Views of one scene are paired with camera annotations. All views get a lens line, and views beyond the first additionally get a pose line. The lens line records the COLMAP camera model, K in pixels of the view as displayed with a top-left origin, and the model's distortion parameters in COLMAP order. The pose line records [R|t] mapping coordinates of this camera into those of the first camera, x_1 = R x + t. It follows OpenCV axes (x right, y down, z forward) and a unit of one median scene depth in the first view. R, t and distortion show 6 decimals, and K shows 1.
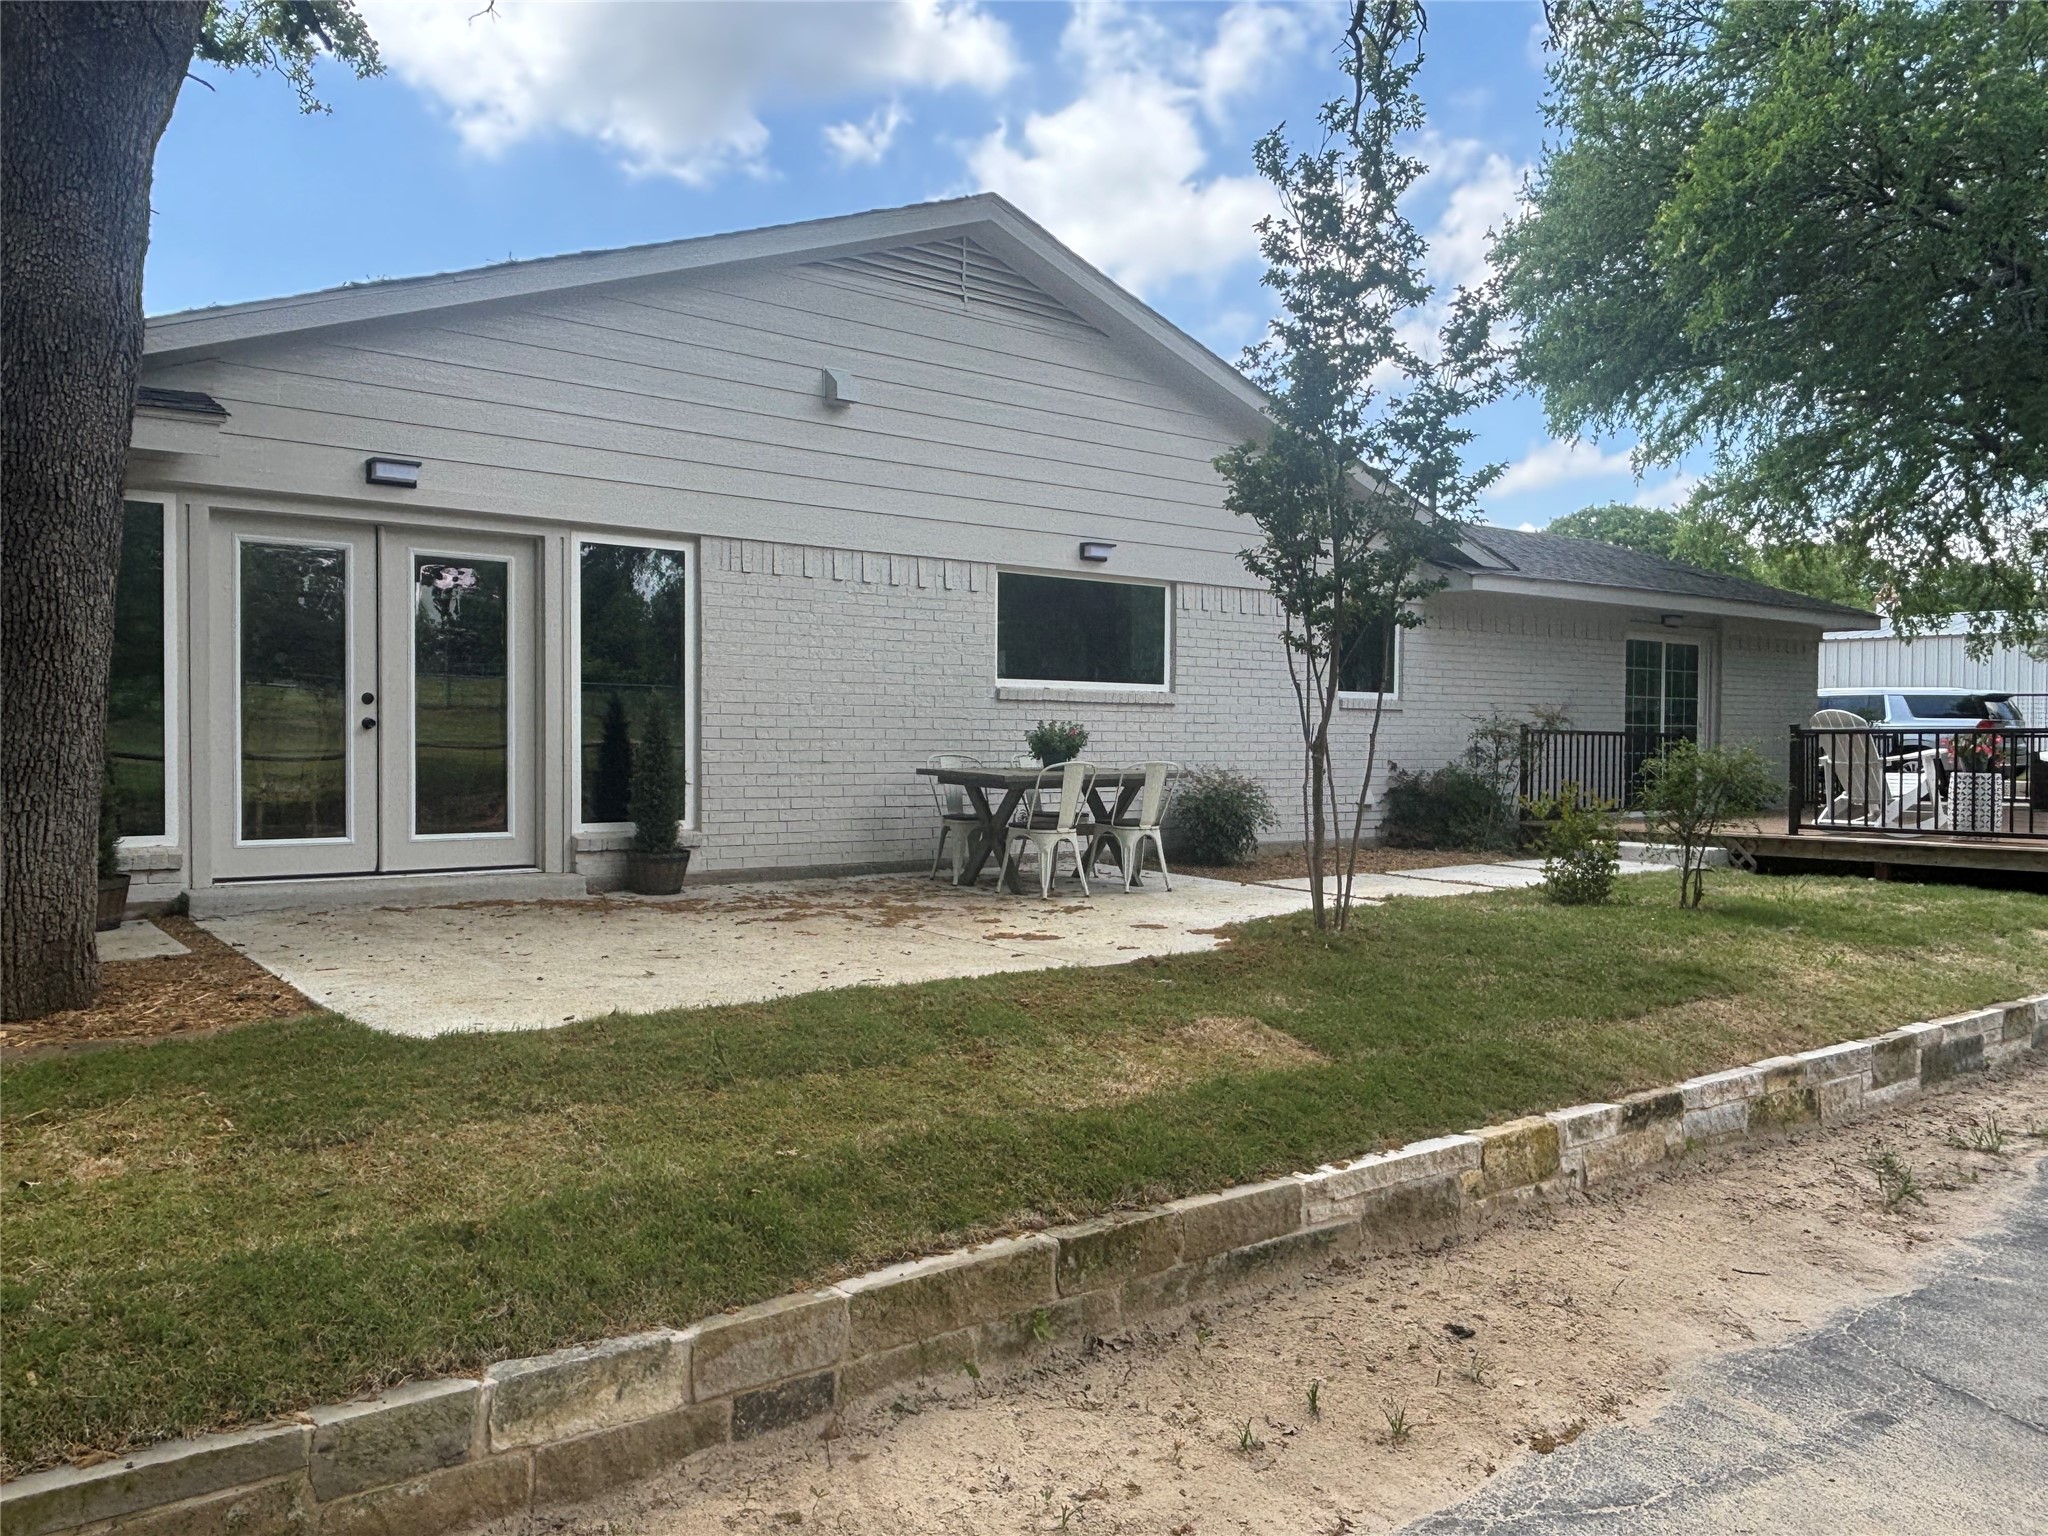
lens RADIAL K [[1564.8, 0, 1024.0], [0, 1564.8, 768.0], [0, 0, 1]] dist [0.040579, -0.000254]
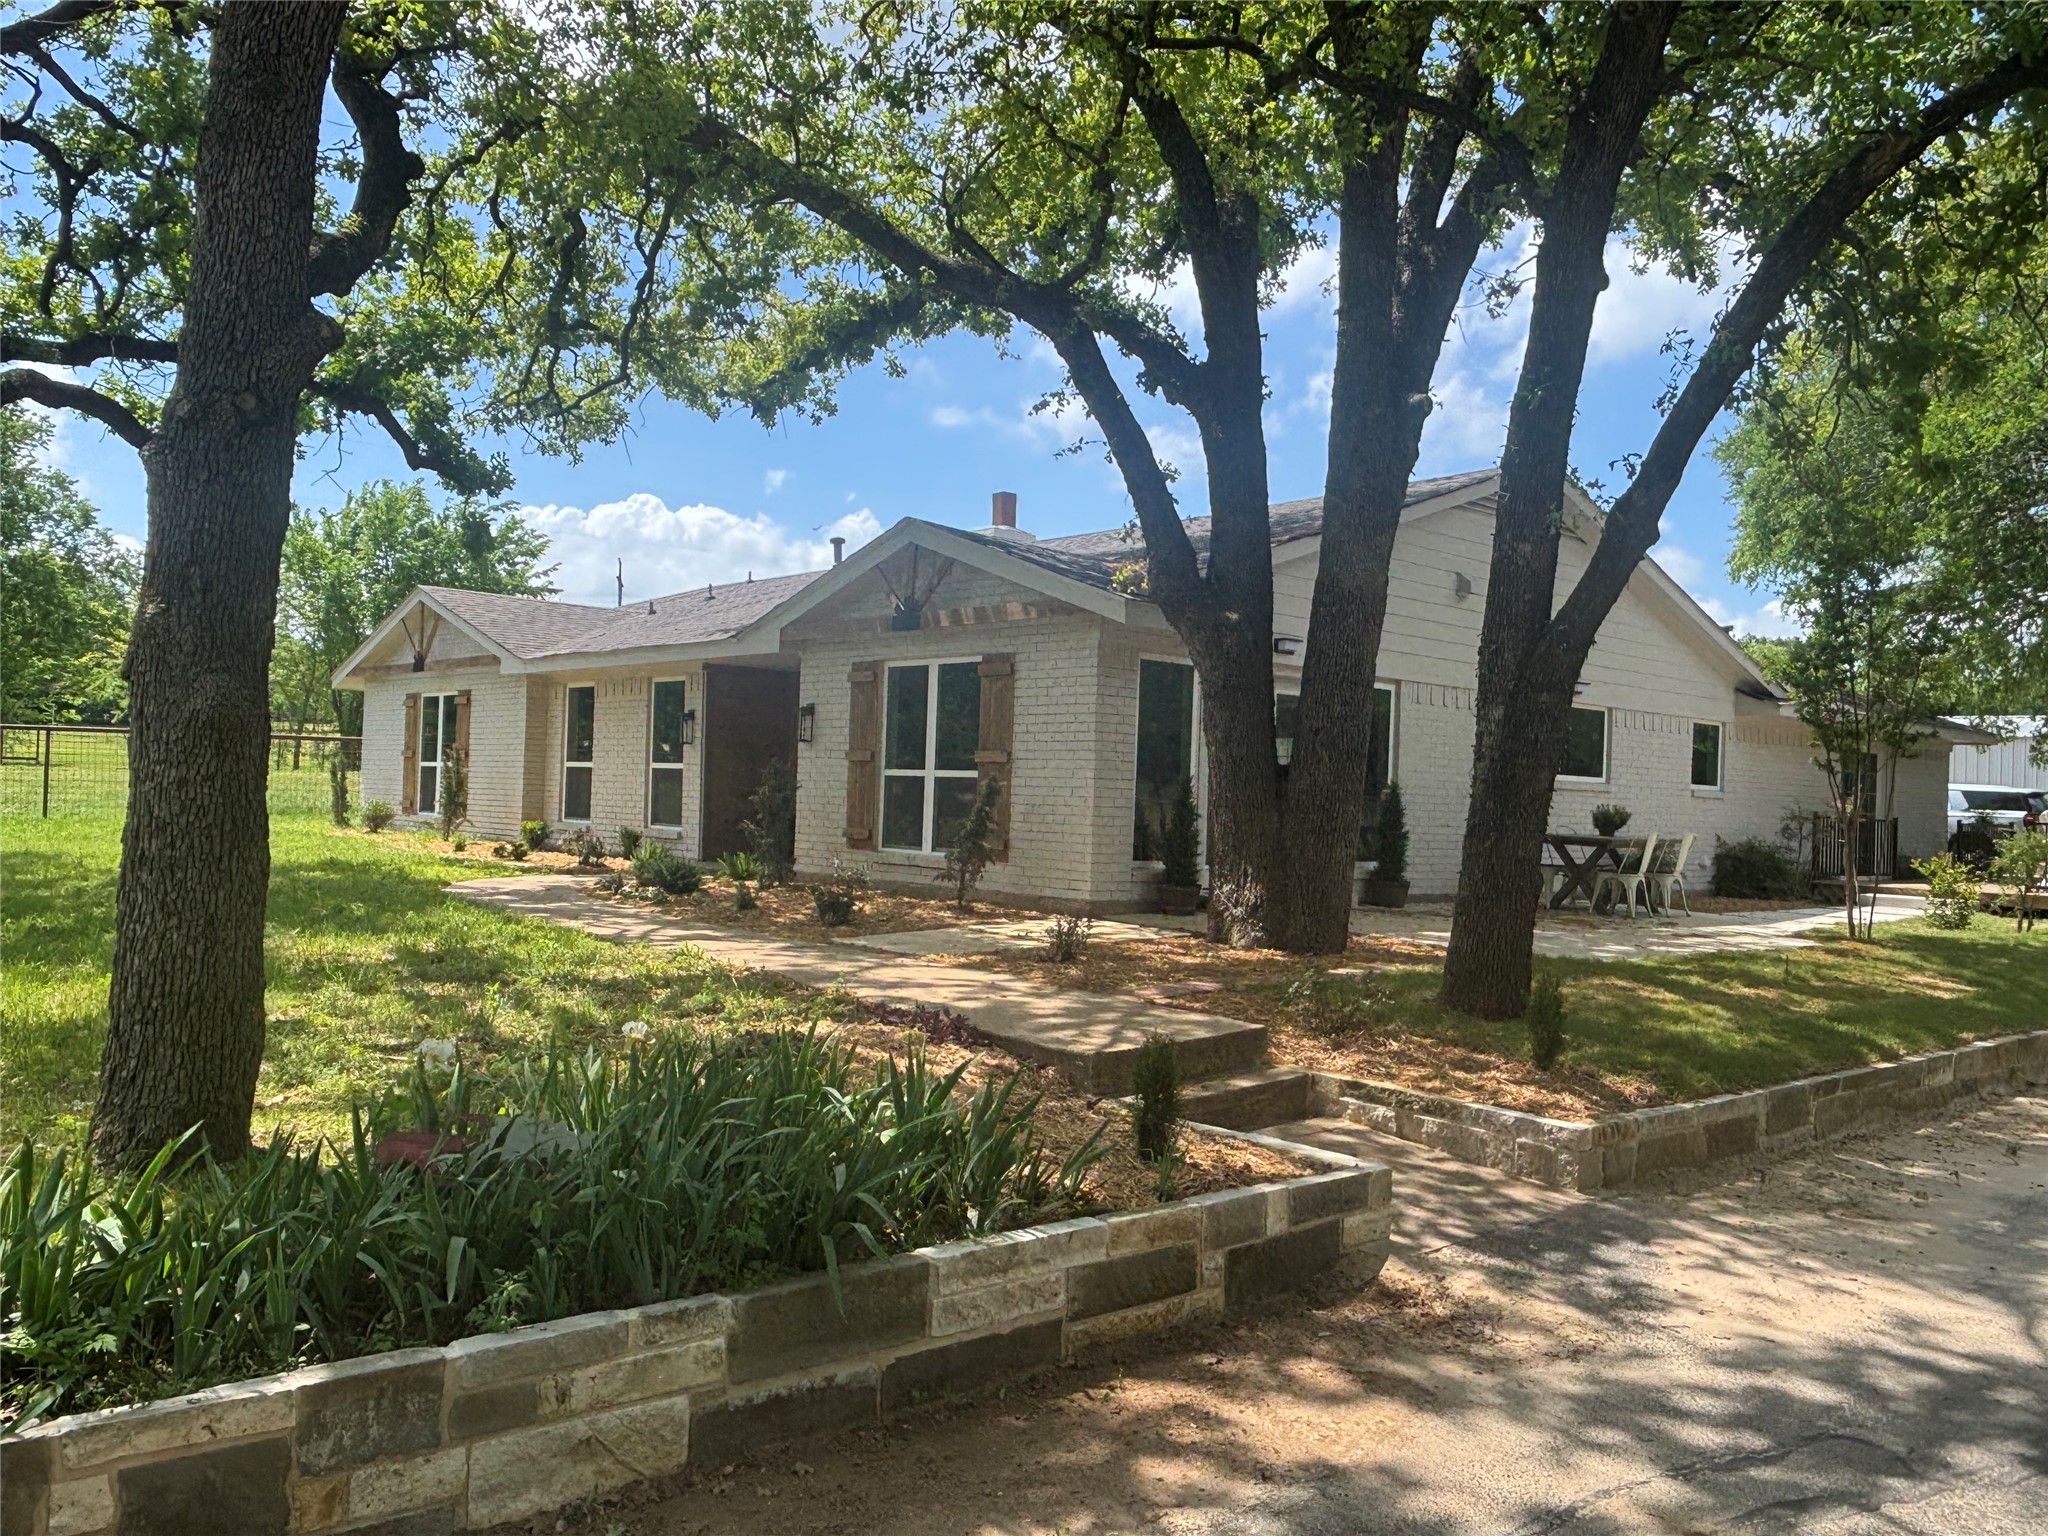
lens RADIAL K [[1564.8, 0, 1024.0], [0, 1564.8, 768.0], [0, 0, 1]] dist [0.040579, -0.000254]
pose [[0.997232, 0.030315, 0.067891, -0.568129], [-0.027966, 0.998986, -0.035286, 0.004315], [-0.068892, 0.033290, 0.997069, -0.441539]]
